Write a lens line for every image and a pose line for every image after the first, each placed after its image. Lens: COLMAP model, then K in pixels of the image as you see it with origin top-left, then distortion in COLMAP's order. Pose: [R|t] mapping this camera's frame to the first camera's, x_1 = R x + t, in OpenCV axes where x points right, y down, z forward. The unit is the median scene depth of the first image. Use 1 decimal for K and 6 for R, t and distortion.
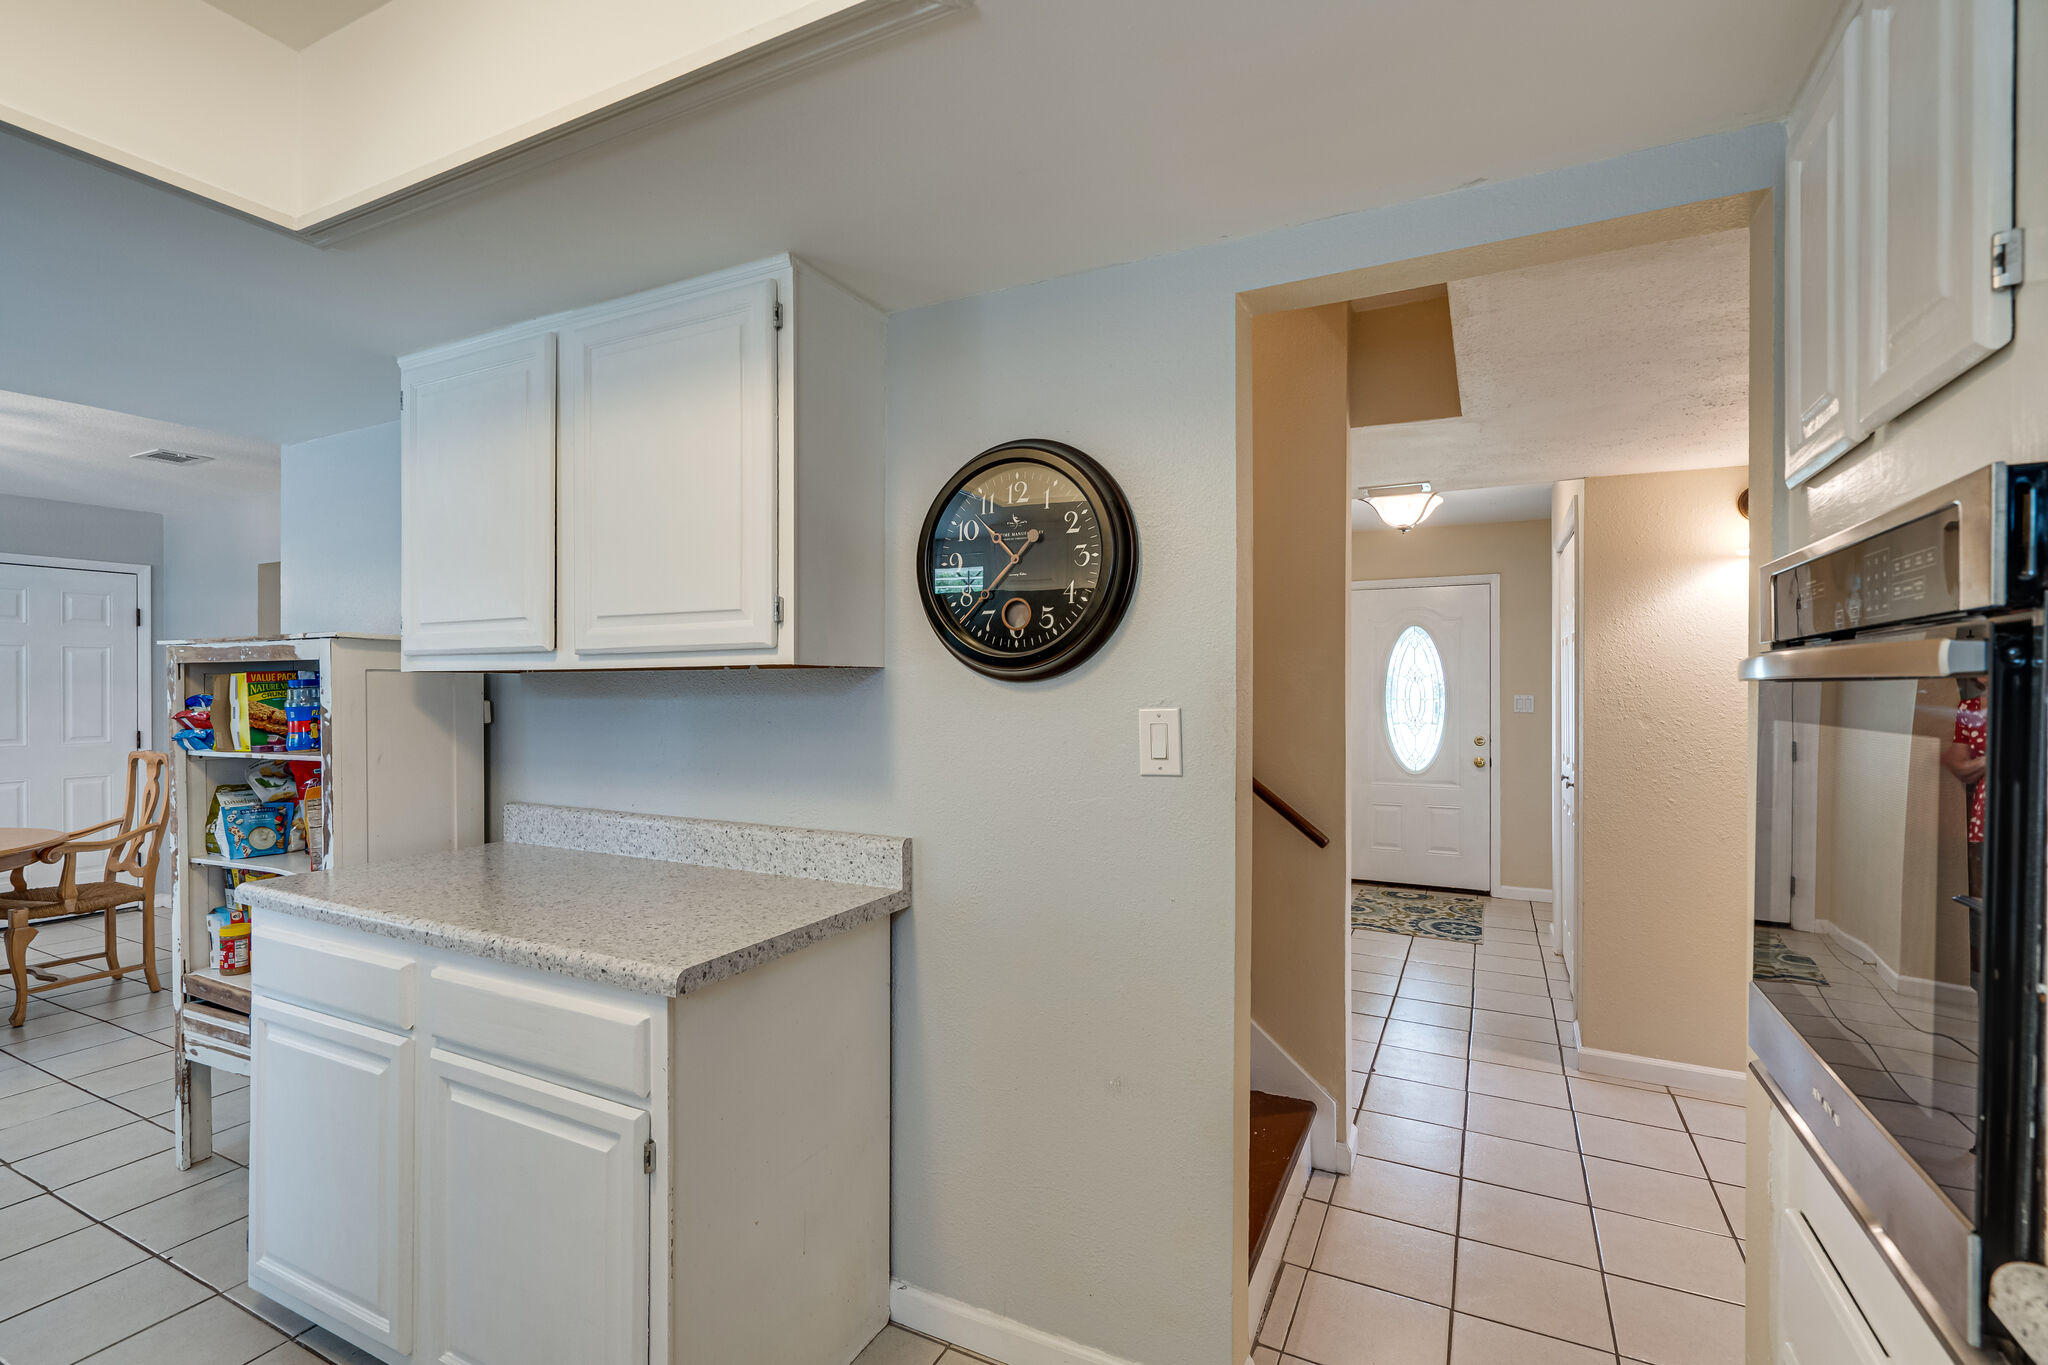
lens RADIAL K [[937.0, 0, 1012.2], [0, 937.0, 688.8], [0, 0, 1]] dist [-0.001225, 0.001087]
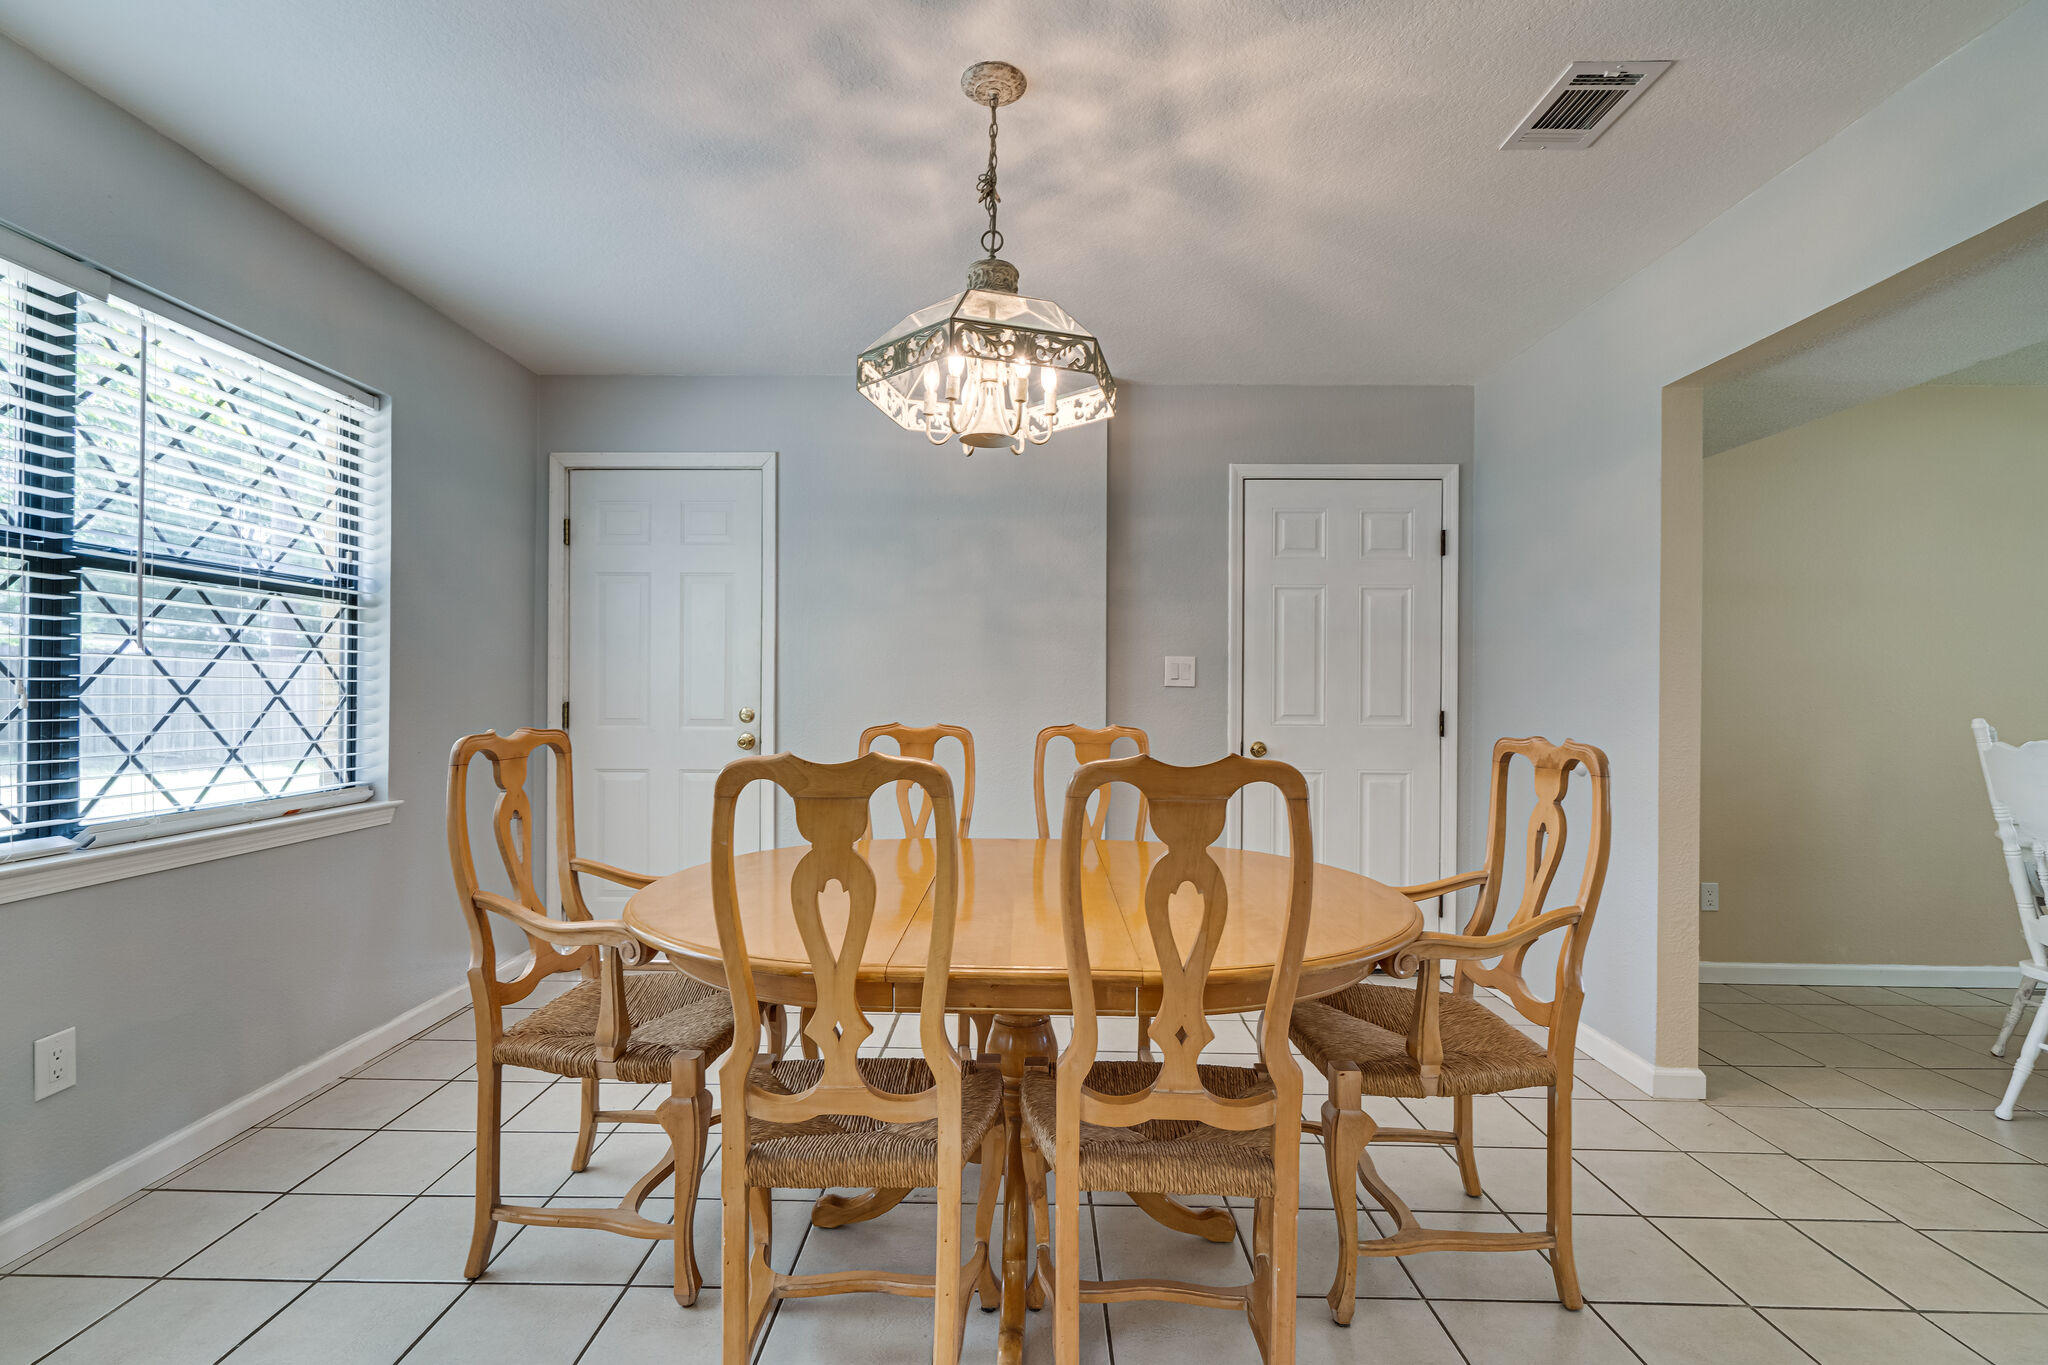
lens RADIAL K [[937.0, 0, 1012.2], [0, 937.0, 688.8], [0, 0, 1]] dist [-0.001225, 0.001087]
pose [[0.445742, -0.001709, -0.895160, -0.546504], [-0.005156, 0.999977, -0.004476, 0.040254], [0.895147, 0.006611, 0.445723, 0.491885]]
